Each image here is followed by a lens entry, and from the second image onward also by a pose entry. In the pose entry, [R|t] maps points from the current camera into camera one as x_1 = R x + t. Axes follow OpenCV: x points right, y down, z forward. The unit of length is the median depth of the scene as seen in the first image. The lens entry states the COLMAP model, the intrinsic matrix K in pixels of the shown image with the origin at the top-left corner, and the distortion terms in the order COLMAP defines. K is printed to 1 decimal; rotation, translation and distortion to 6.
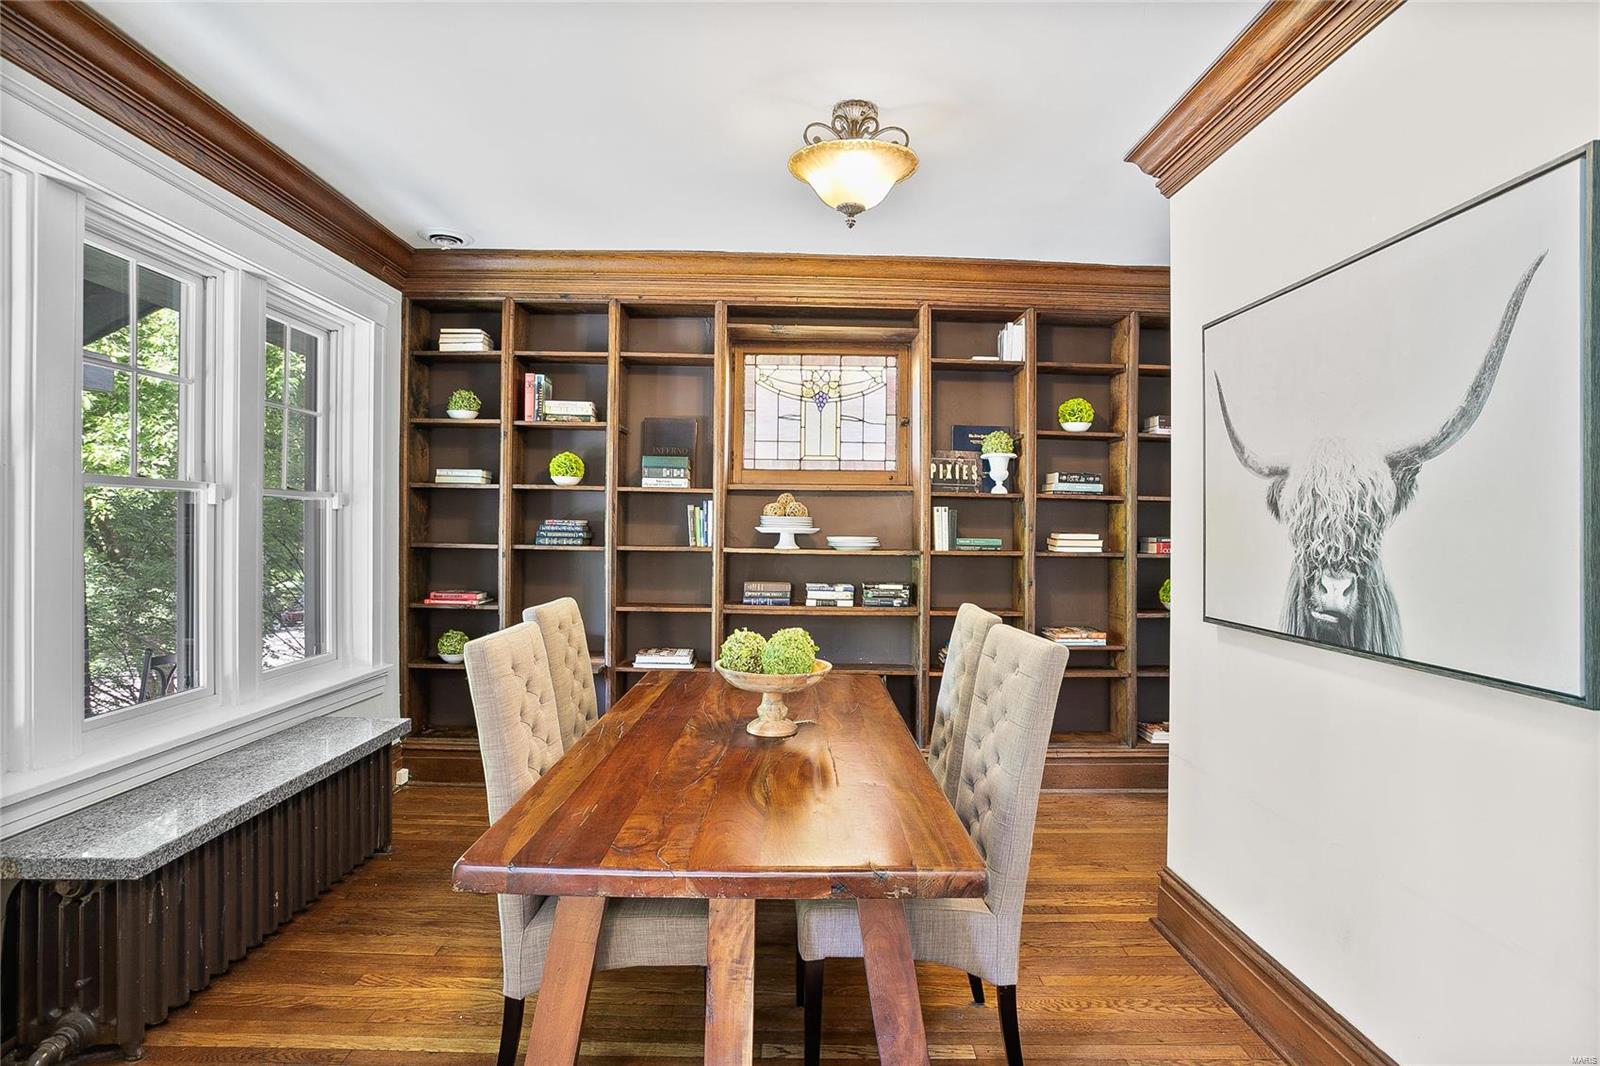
lens RADIAL K [[827.5, 0, 787.0], [0, 827.5, 530.6], [0, 0, 1]] dist [-0.045682, 0.017471]
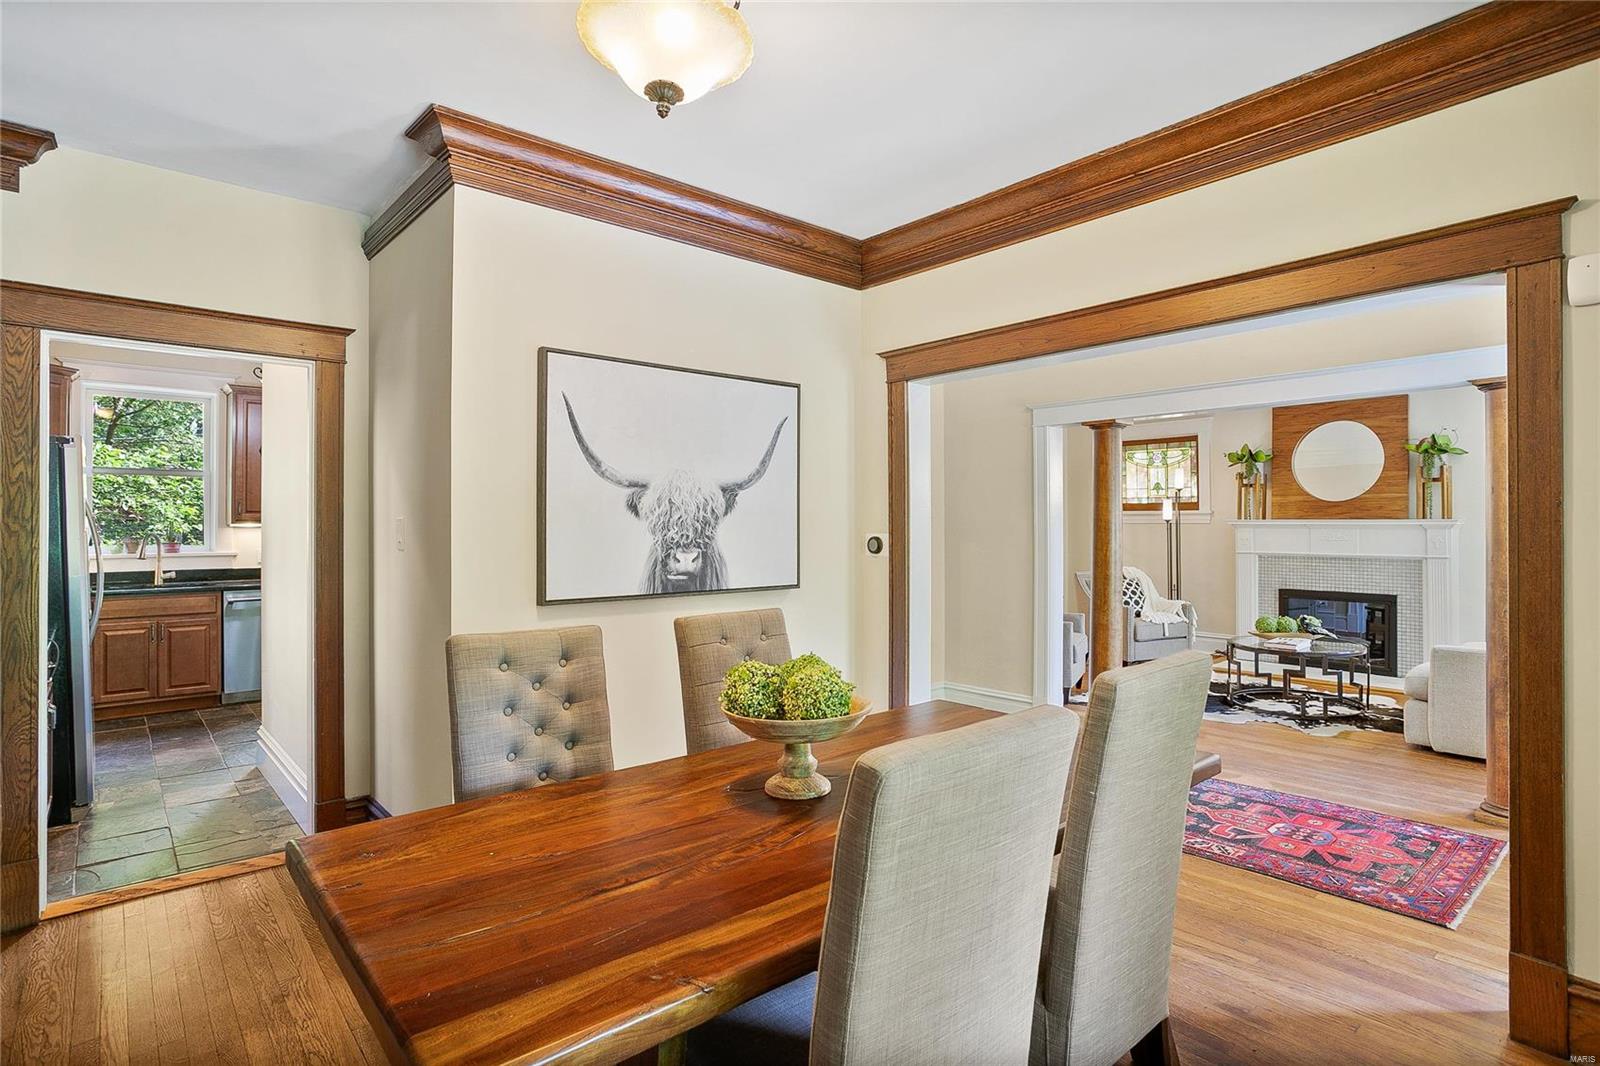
lens RADIAL K [[827.5, 0, 782.8], [0, 827.5, 516.5], [0, 0, 1]] dist [-0.045682, 0.017471]
pose [[-0.654195, -0.000574, 0.756326, -0.339229], [-0.000132, 1.000000, 0.000645, -0.008251], [-0.756326, 0.000323, -0.654195, 0.877279]]
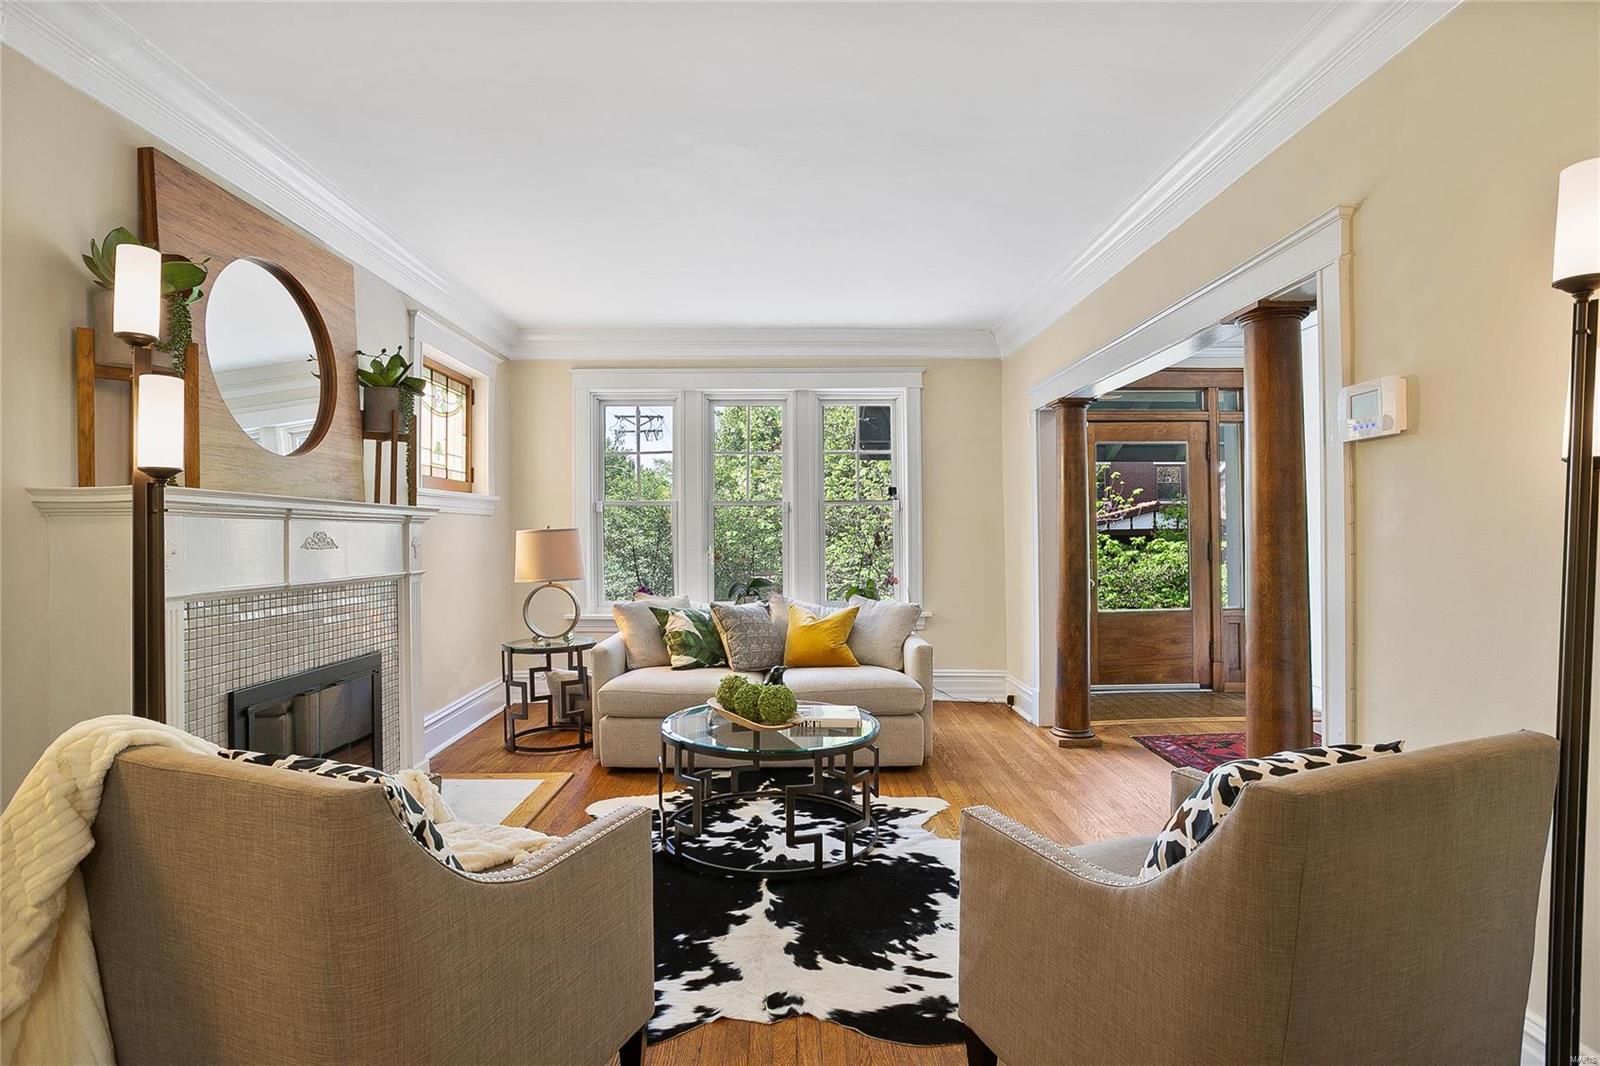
lens RADIAL K [[795.1, 0, 805.8], [0, 795.1, 519.8], [0, 0, 1]] dist [-0.047042, 0.020674]
pose [[0.030465, -0.025472, -0.999211, 0.890340], [0.004659, 0.999668, -0.025341, 0.036206], [0.999525, -0.003883, 0.030574, -0.673518]]
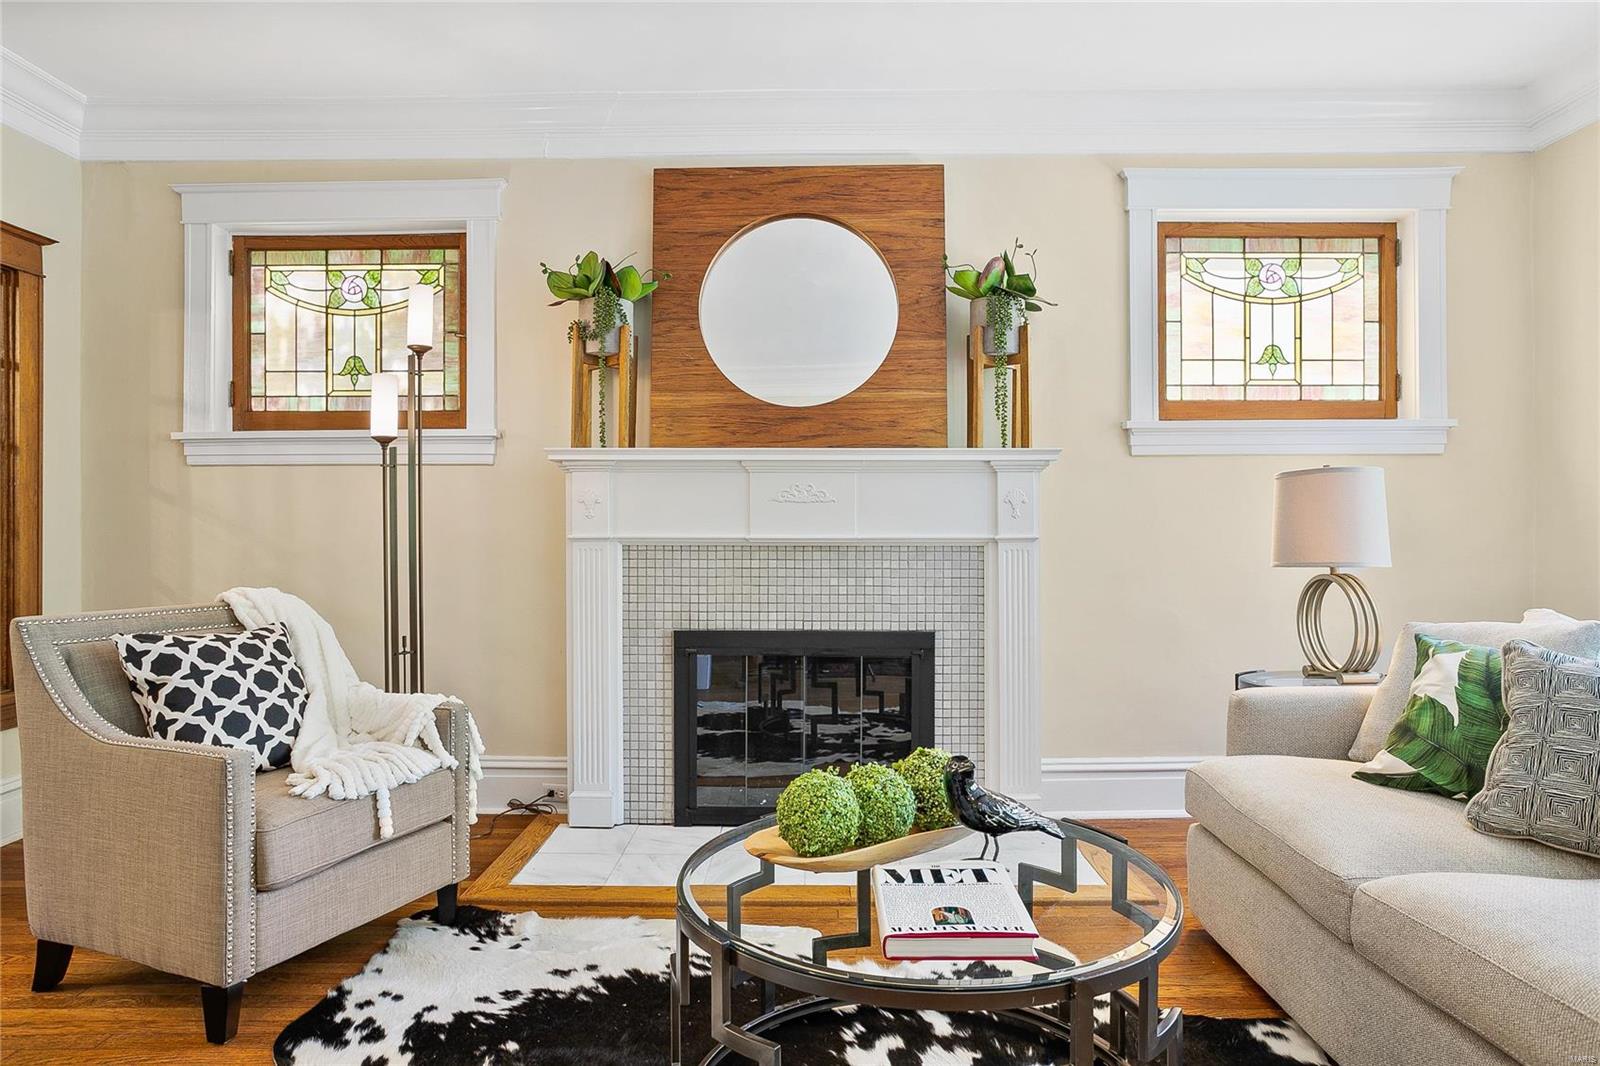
lens RADIAL K [[990.2, 0, 797.1], [0, 990.2, 529.2], [0, 0, 1]] dist [-0.018467, 0.000666]
pose [[-0.999970, -0.007083, 0.003249, 0.188119], [-0.007093, 0.999970, -0.003092, 0.066863], [-0.003227, -0.003114, -0.999990, -0.270664]]
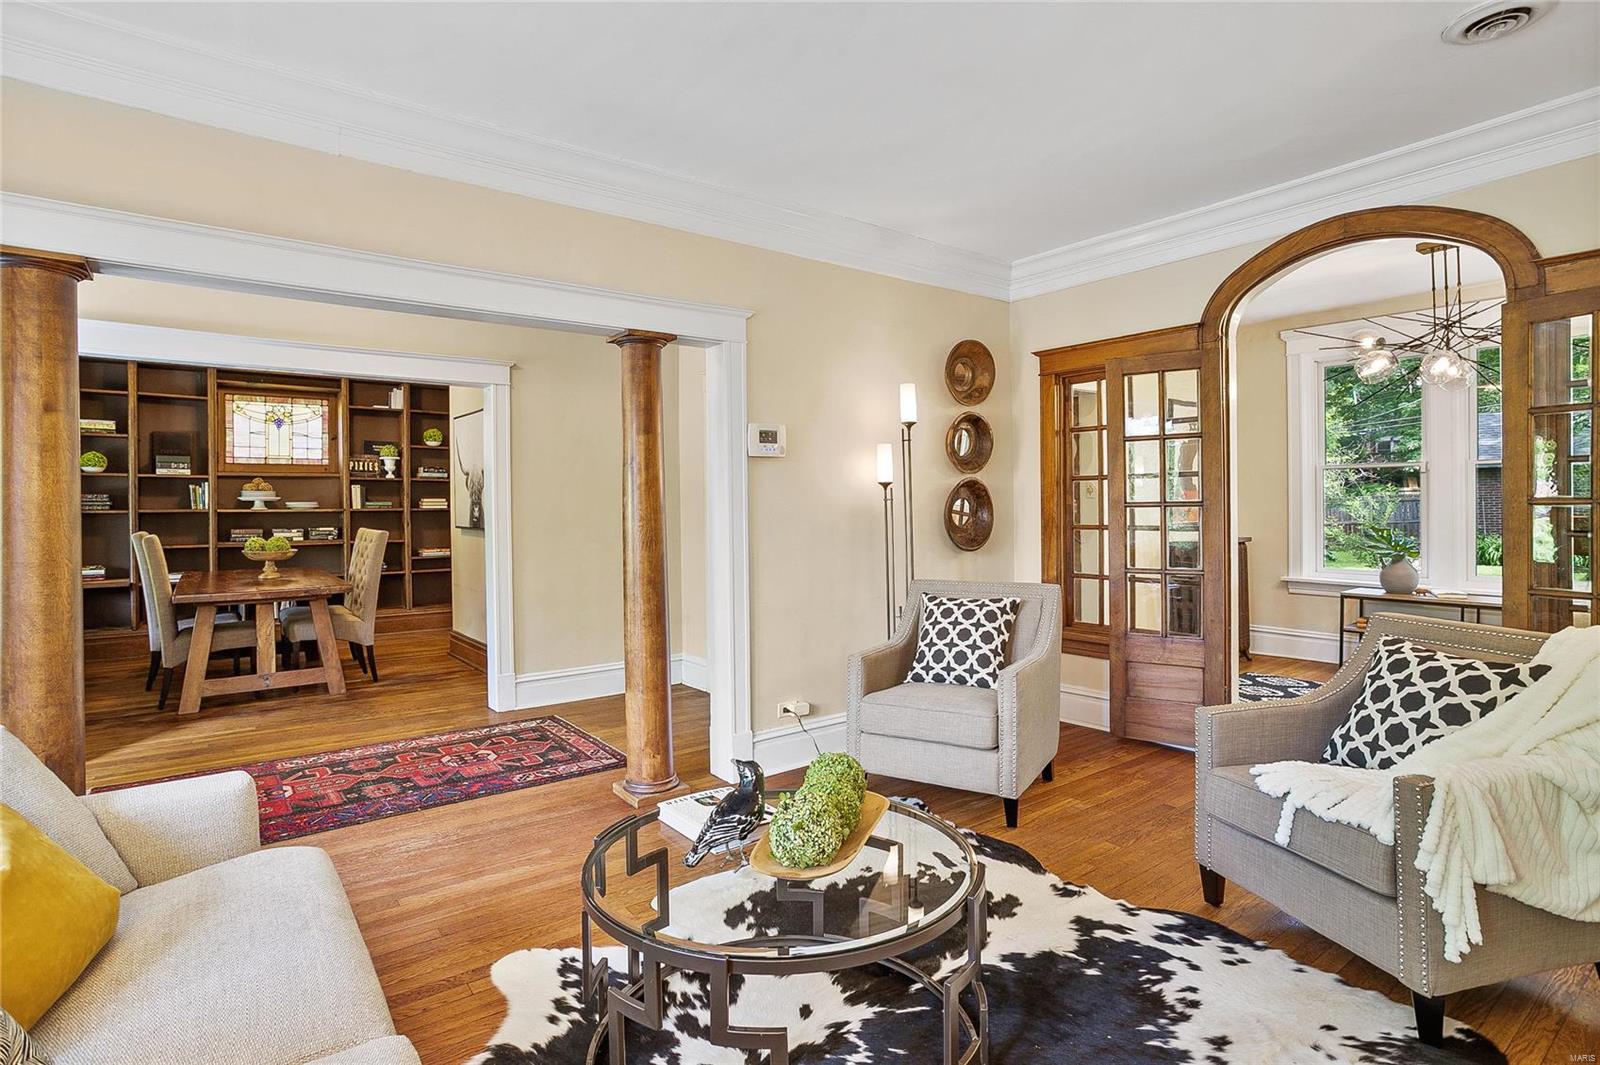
lens RADIAL K [[795.1, 0, 792.0], [0, 795.1, 505.2], [0, 0, 1]] dist [-0.047042, 0.020674]
pose [[0.795481, -0.017165, 0.605736, -0.106313], [0.017170, 0.999836, 0.005784, 0.023011], [-0.605735, 0.005799, 0.795645, -1.017626]]
